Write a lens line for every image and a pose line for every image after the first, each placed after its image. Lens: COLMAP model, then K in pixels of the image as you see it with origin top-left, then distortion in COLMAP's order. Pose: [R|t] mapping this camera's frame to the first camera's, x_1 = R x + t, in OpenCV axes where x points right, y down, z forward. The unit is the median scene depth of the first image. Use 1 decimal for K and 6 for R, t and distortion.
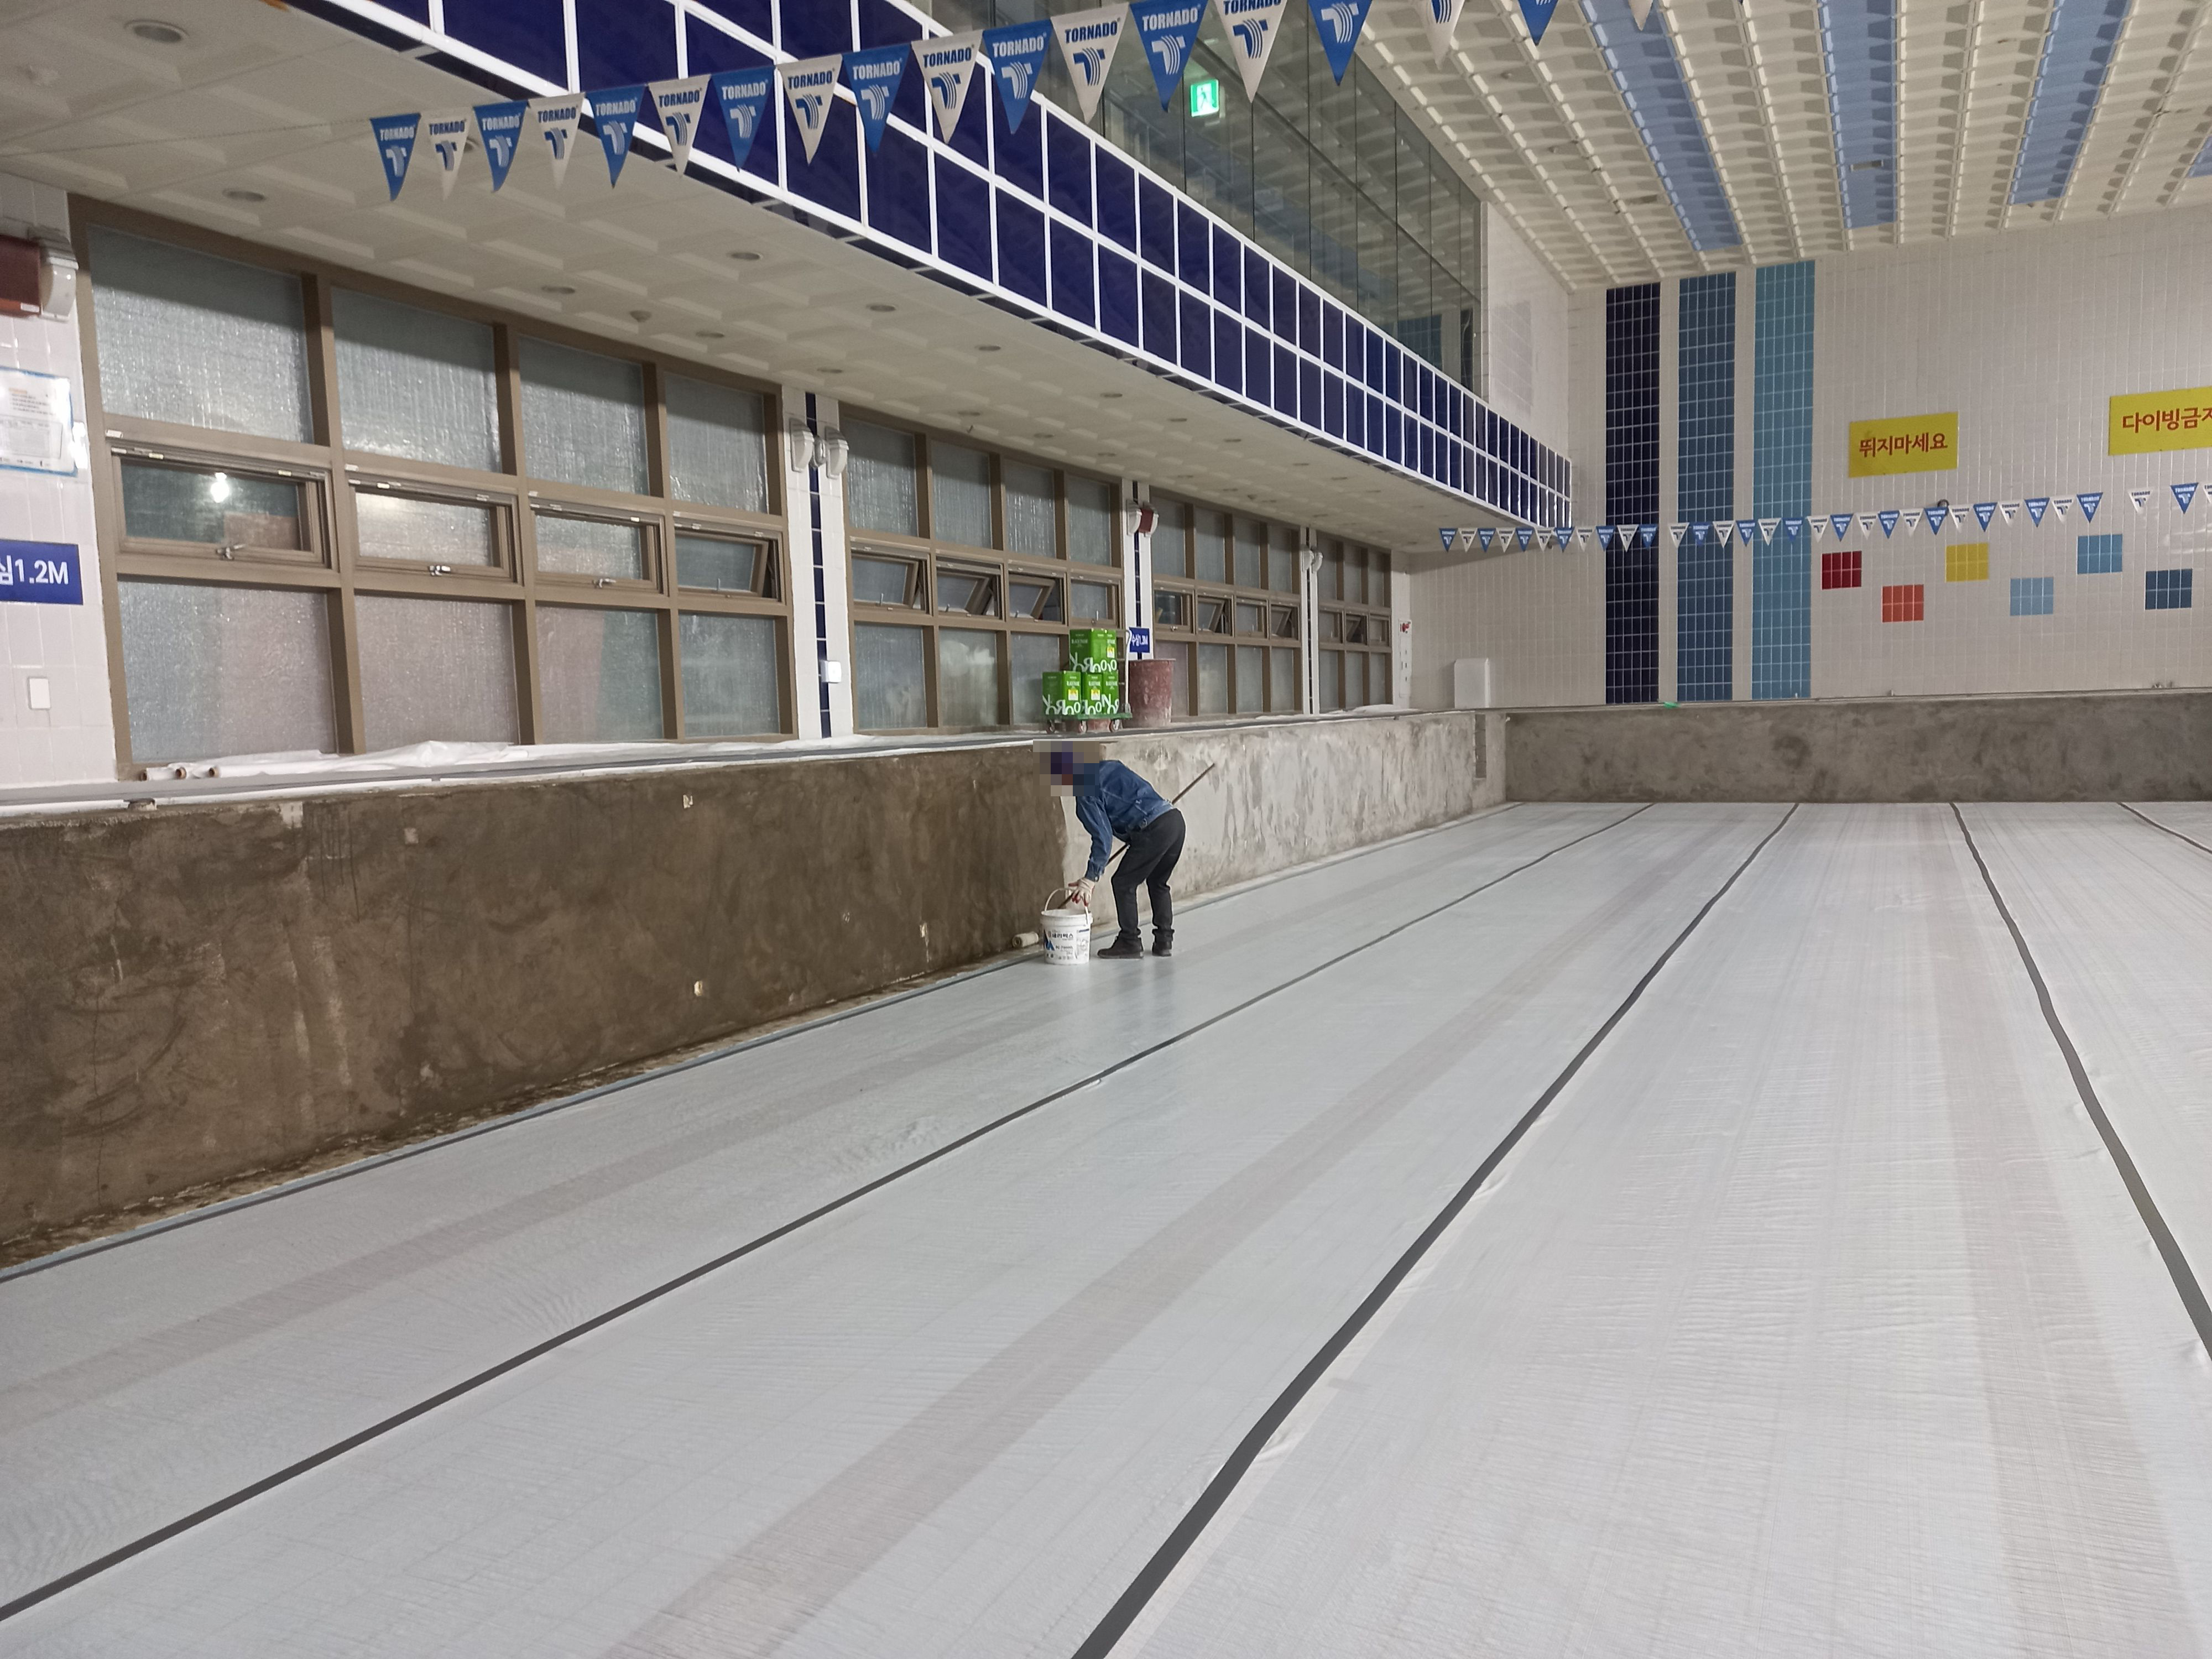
lens RADIAL K [[1609.1, 0, 1101.0], [0, 1609.1, 844.8], [0, 0, 1]] dist [0.081931, -0.078617]
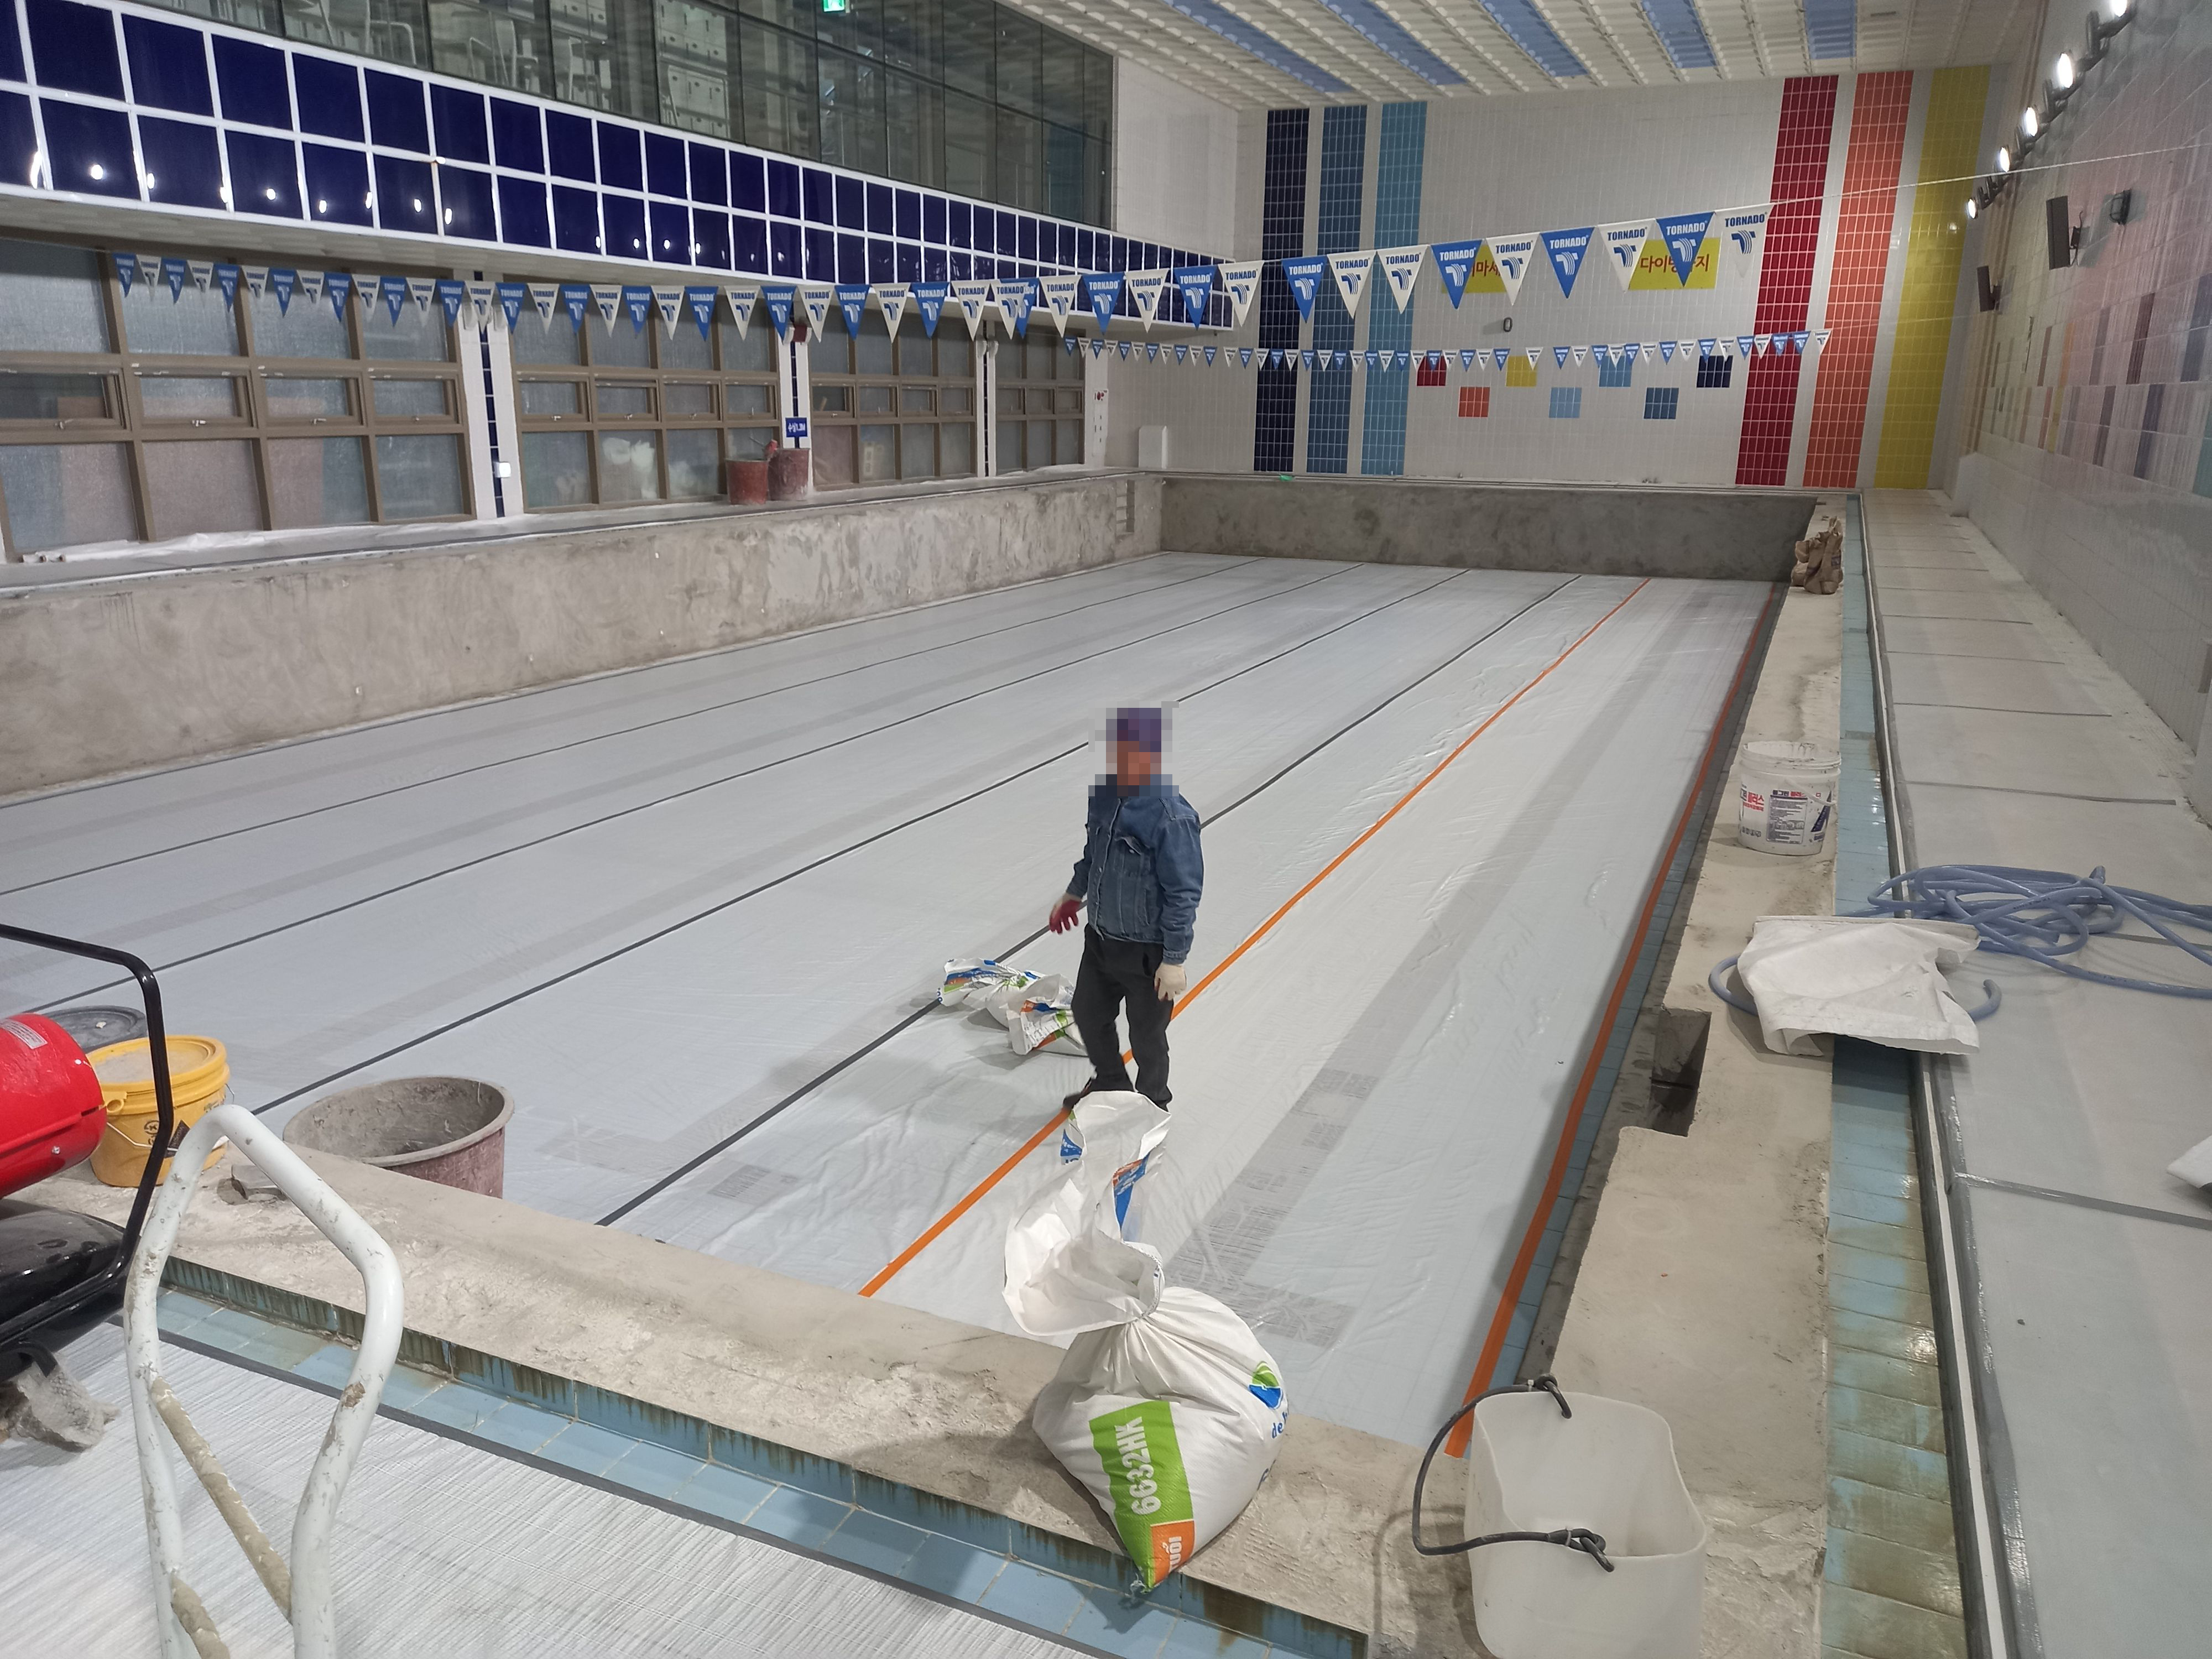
lens RADIAL K [[1619.3, 0, 1102.8], [0, 1619.3, 840.1], [0, 0, 1]] dist [0.065571, -0.053751]
pose [[0.998467, 0.032044, 0.045132, 0.231083], [-0.039853, 0.982036, 0.184435, -0.053755], [-0.038411, -0.185951, 0.981808, -0.384475]]
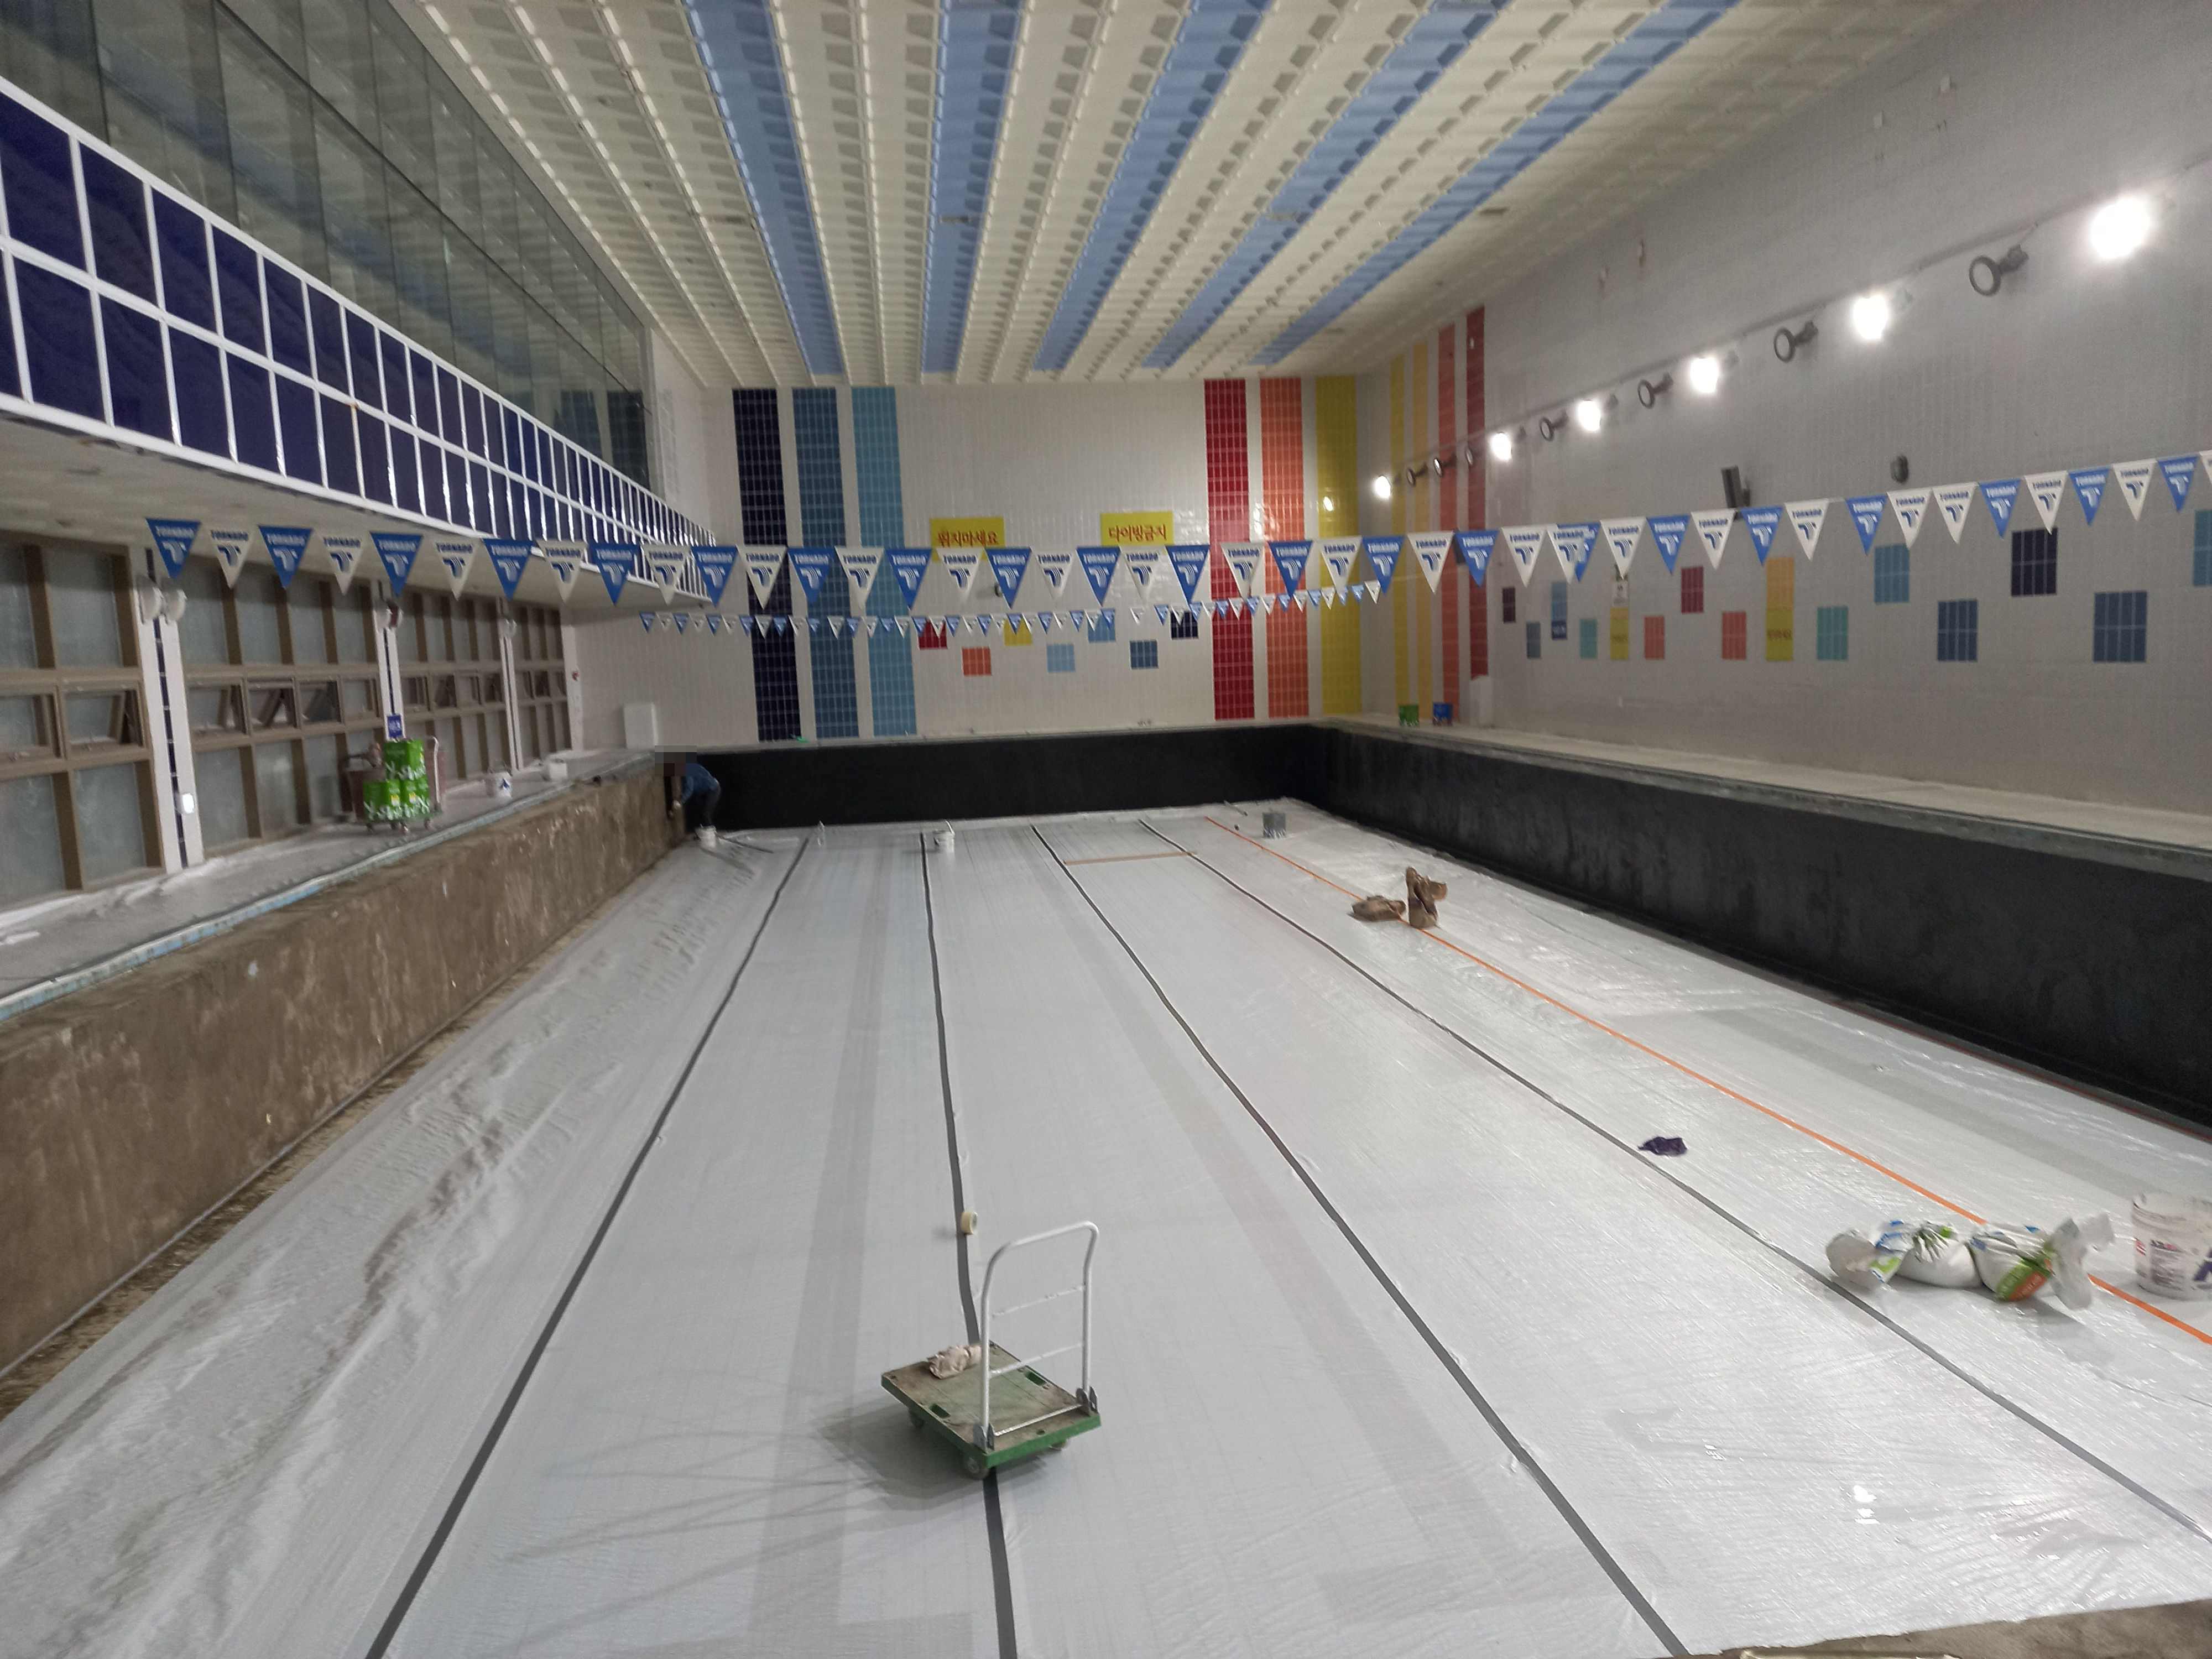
lens RADIAL K [[1609.1, 0, 1101.0], [0, 1609.1, 844.8], [0, 0, 1]] dist [0.081931, -0.078617]
pose [[0.839484, -0.071048, 0.538719, -0.179740], [0.061425, 0.997468, 0.035831, -0.059739], [-0.539901, 0.003011, 0.841723, -0.185130]]
